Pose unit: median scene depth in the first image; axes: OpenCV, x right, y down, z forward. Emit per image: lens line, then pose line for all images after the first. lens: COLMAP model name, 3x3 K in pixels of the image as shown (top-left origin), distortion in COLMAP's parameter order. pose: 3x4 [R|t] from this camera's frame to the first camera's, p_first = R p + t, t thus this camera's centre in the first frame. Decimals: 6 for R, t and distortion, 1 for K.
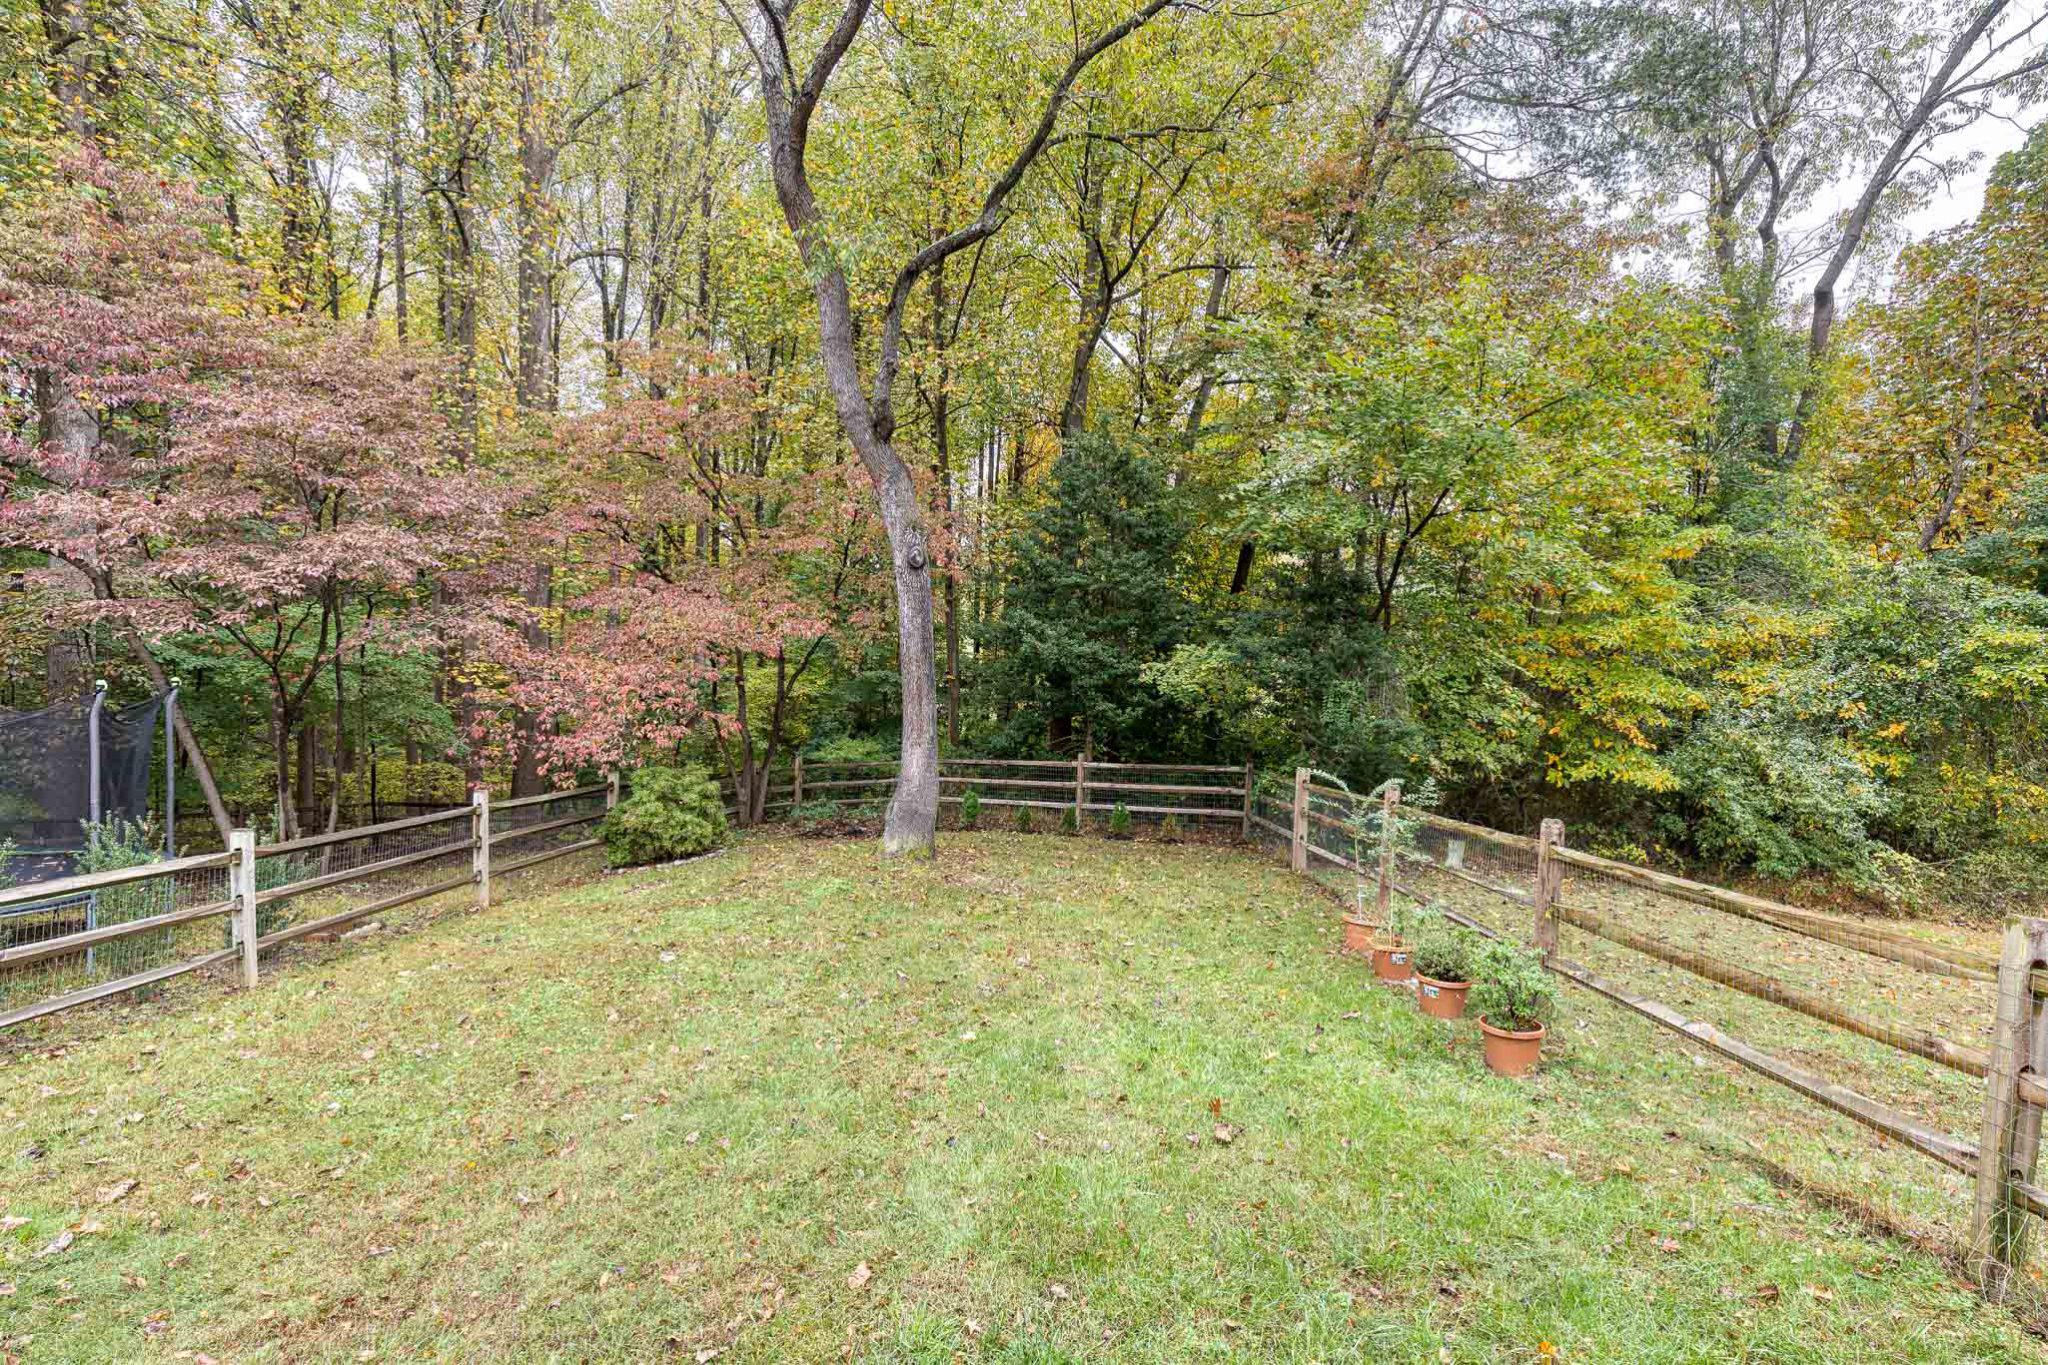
lens RADIAL K [[928.6, 0, 1034.5], [0, 928.6, 685.8], [0, 0, 1]] dist [0.007979, -0.002046]
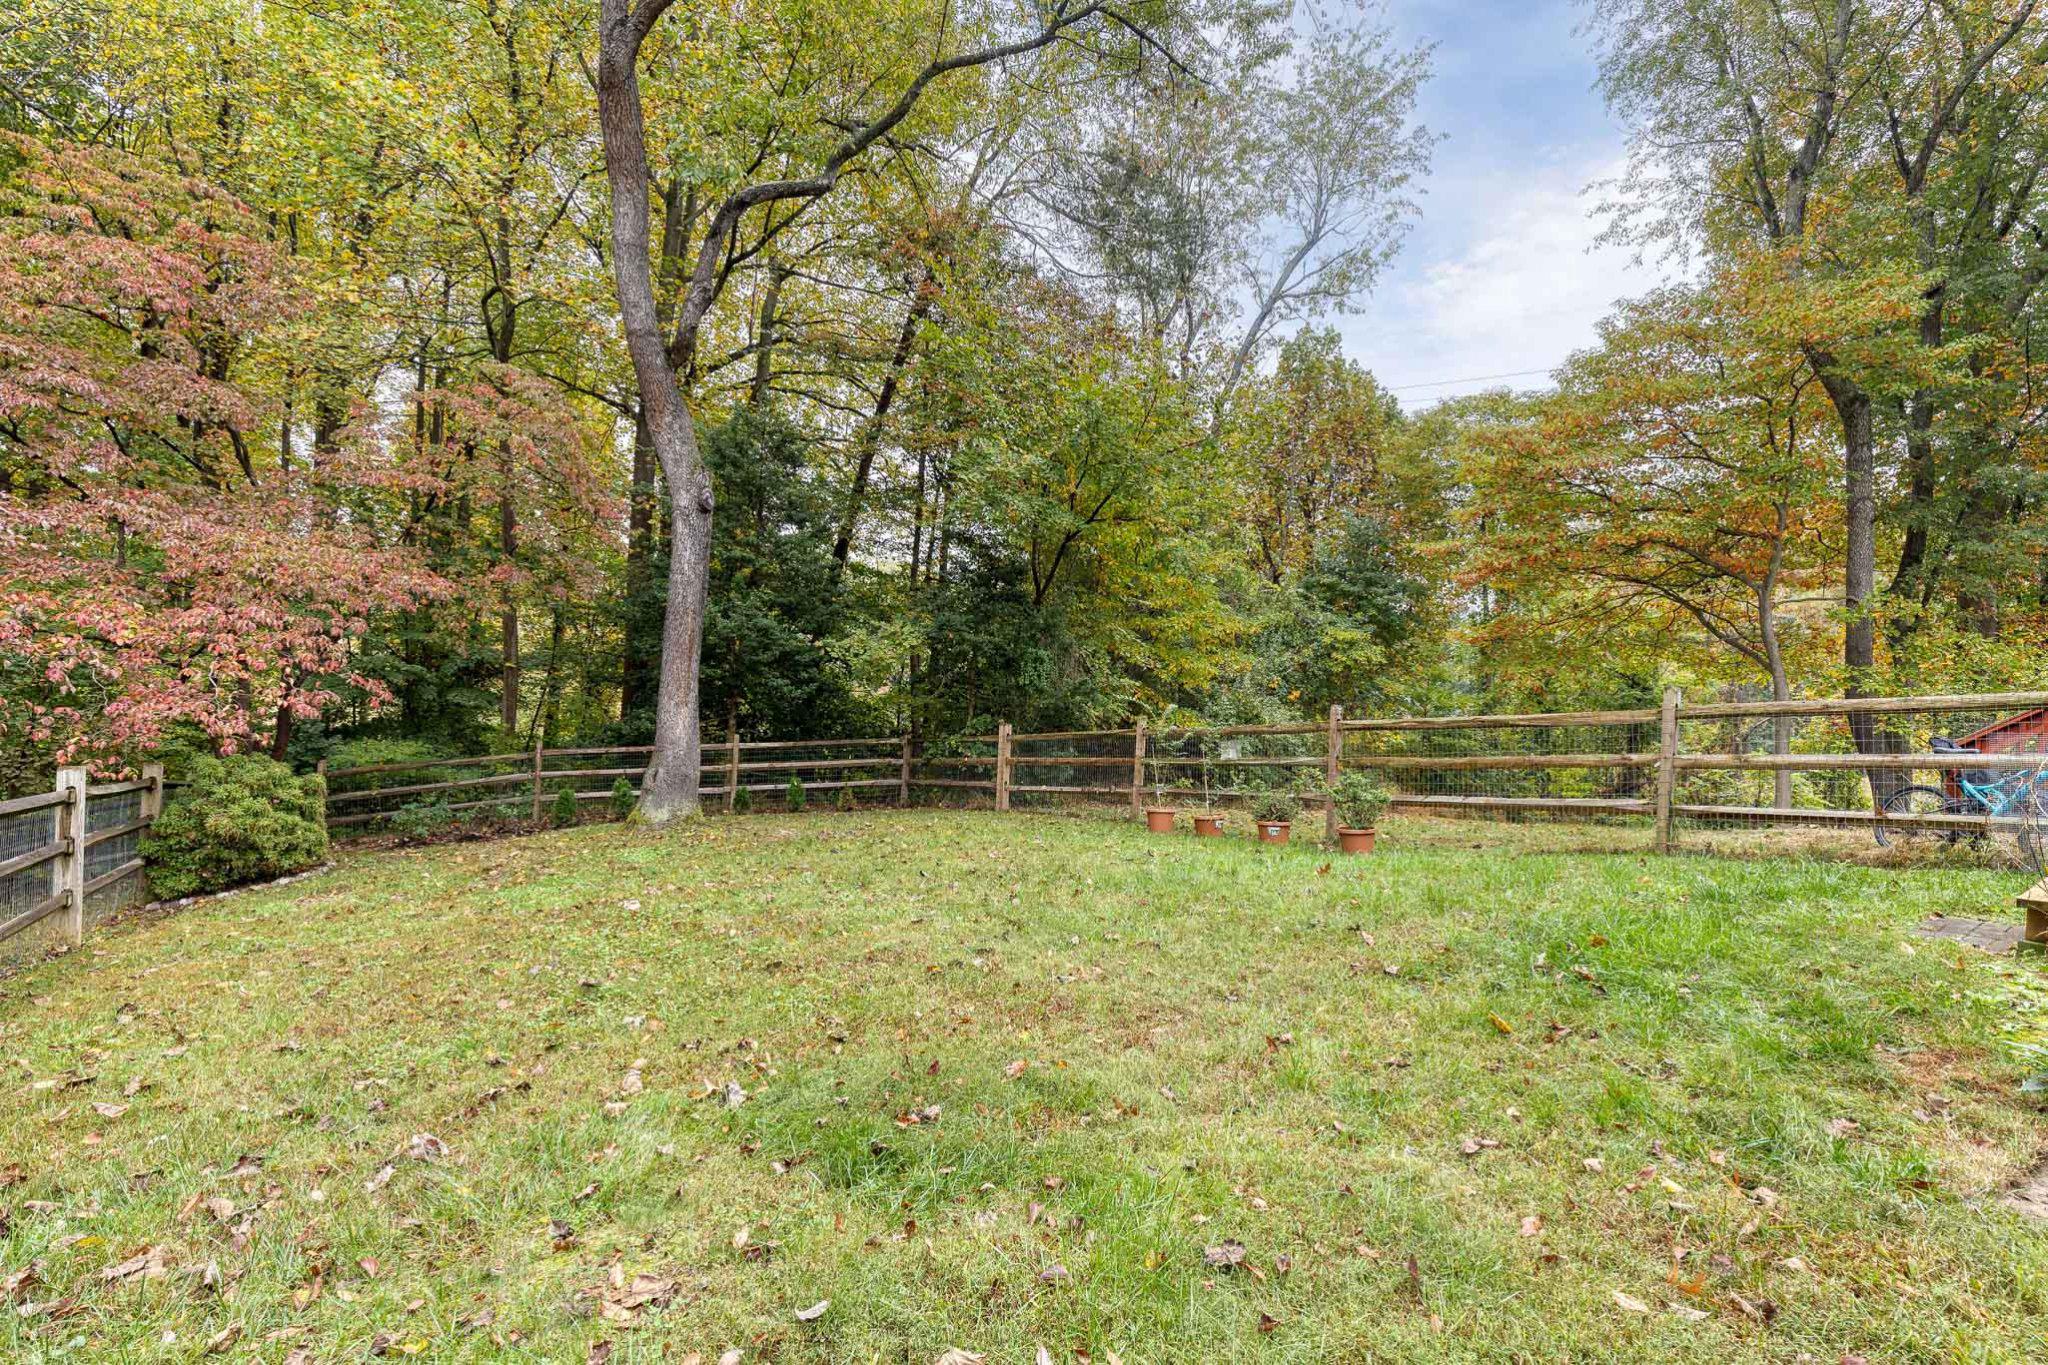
lens RADIAL K [[928.6, 0, 1043.8], [0, 928.6, 693.3], [0, 0, 1]] dist [0.007979, -0.002046]
pose [[0.789003, -0.003943, 0.614377, -0.346624], [0.020303, 0.999601, -0.019658, 0.065747], [-0.614054, 0.027984, 0.788768, 0.038775]]
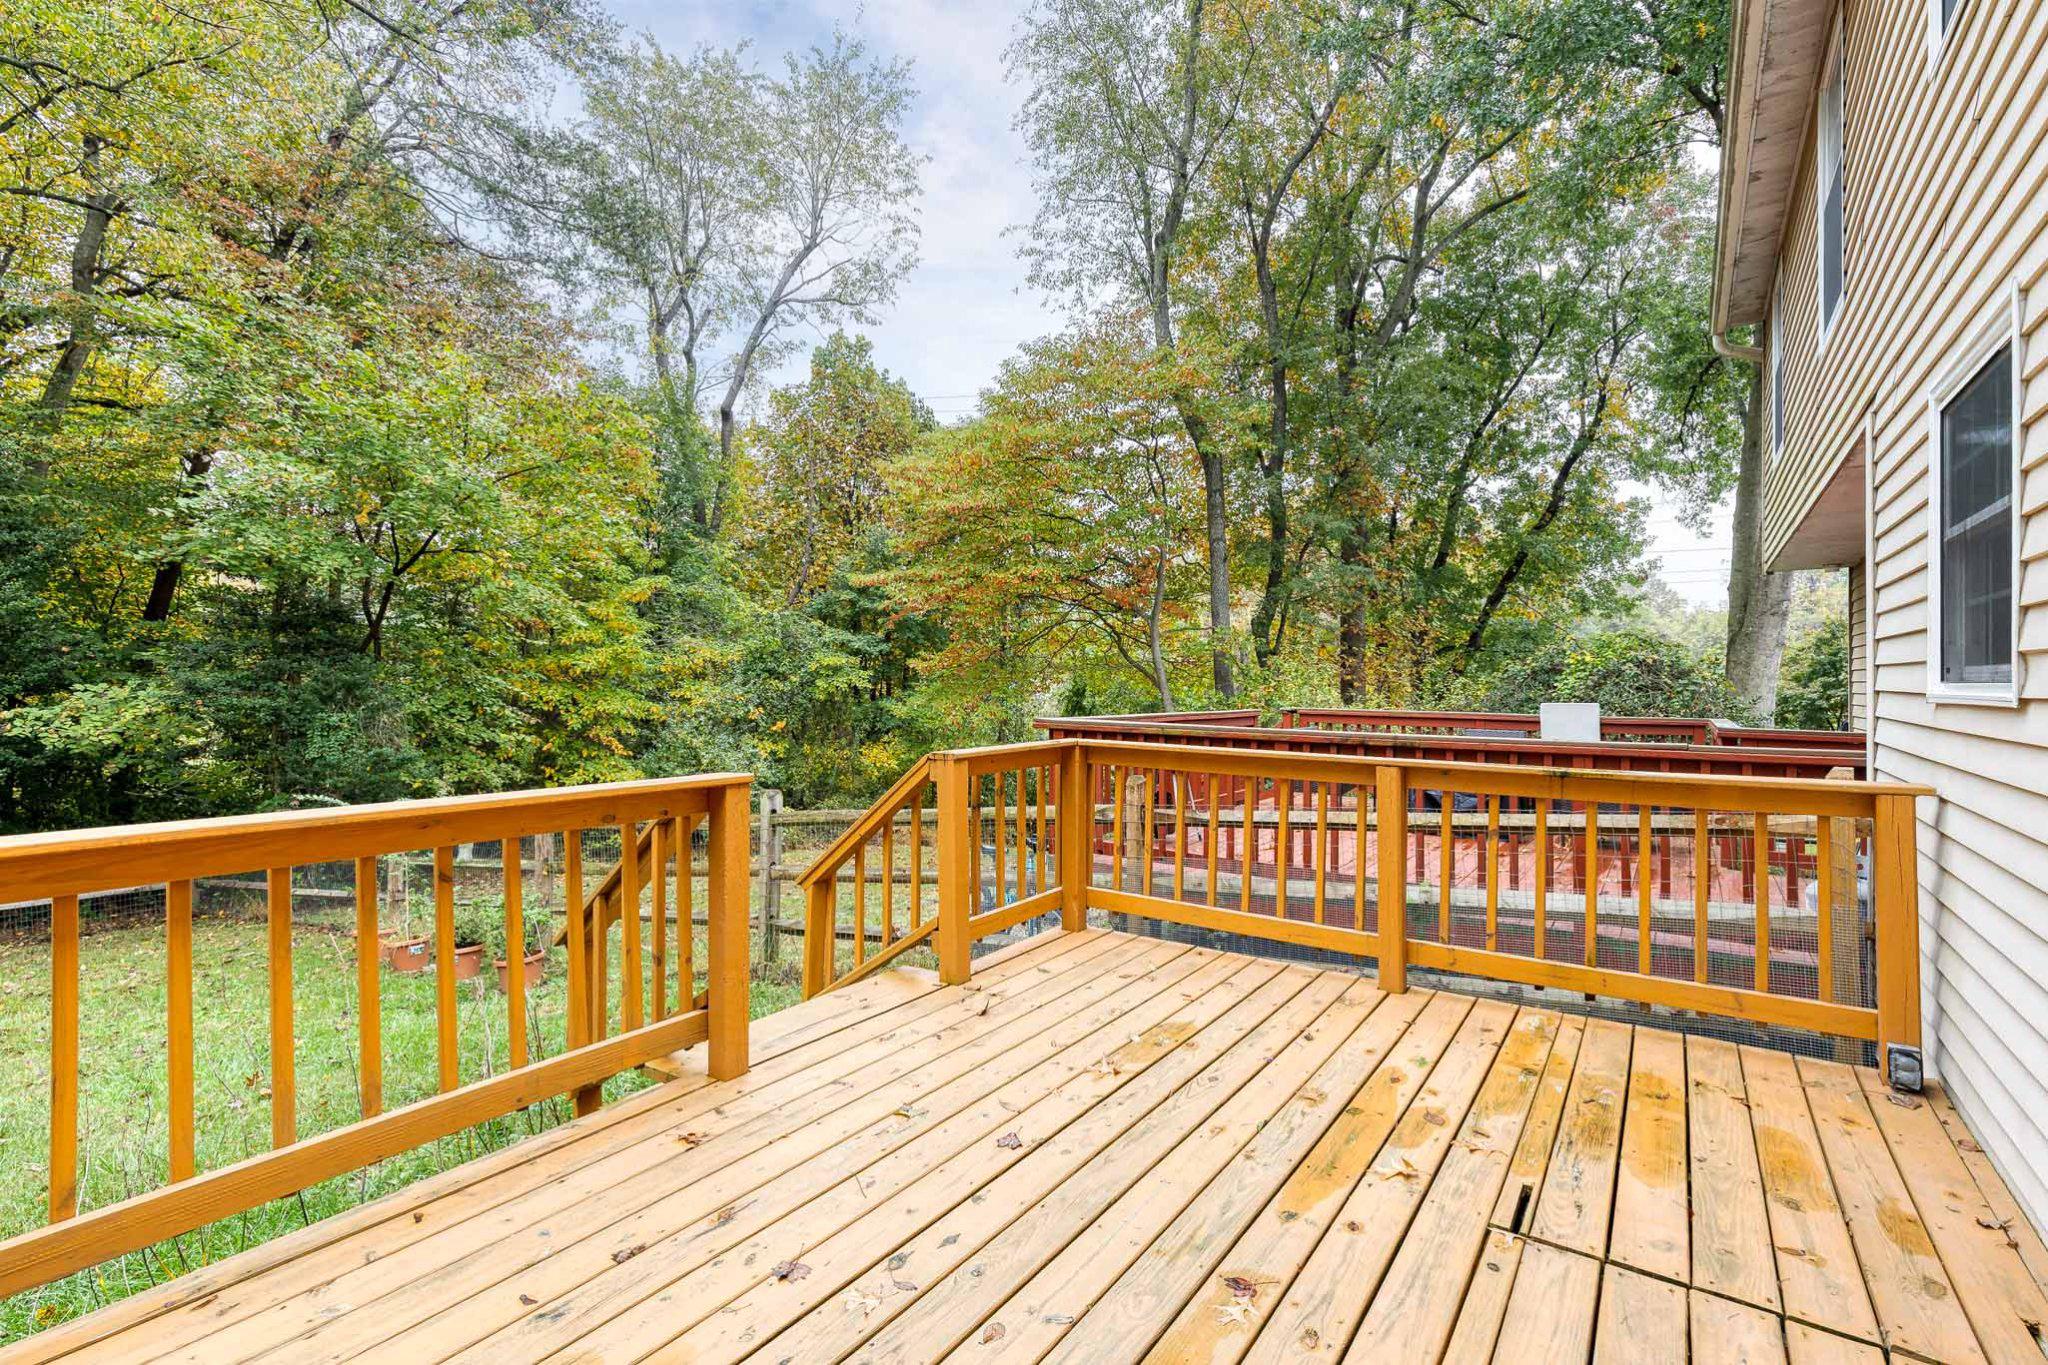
lens RADIAL K [[928.6, 0, 1050.0], [0, 928.6, 670.9], [0, 0, 1]] dist [0.007979, -0.002046]
pose [[0.538432, -0.022687, 0.842364, -0.073614], [0.064096, 0.997844, -0.014095, 0.010819], [-0.840228, 0.061581, 0.538725, -0.143028]]
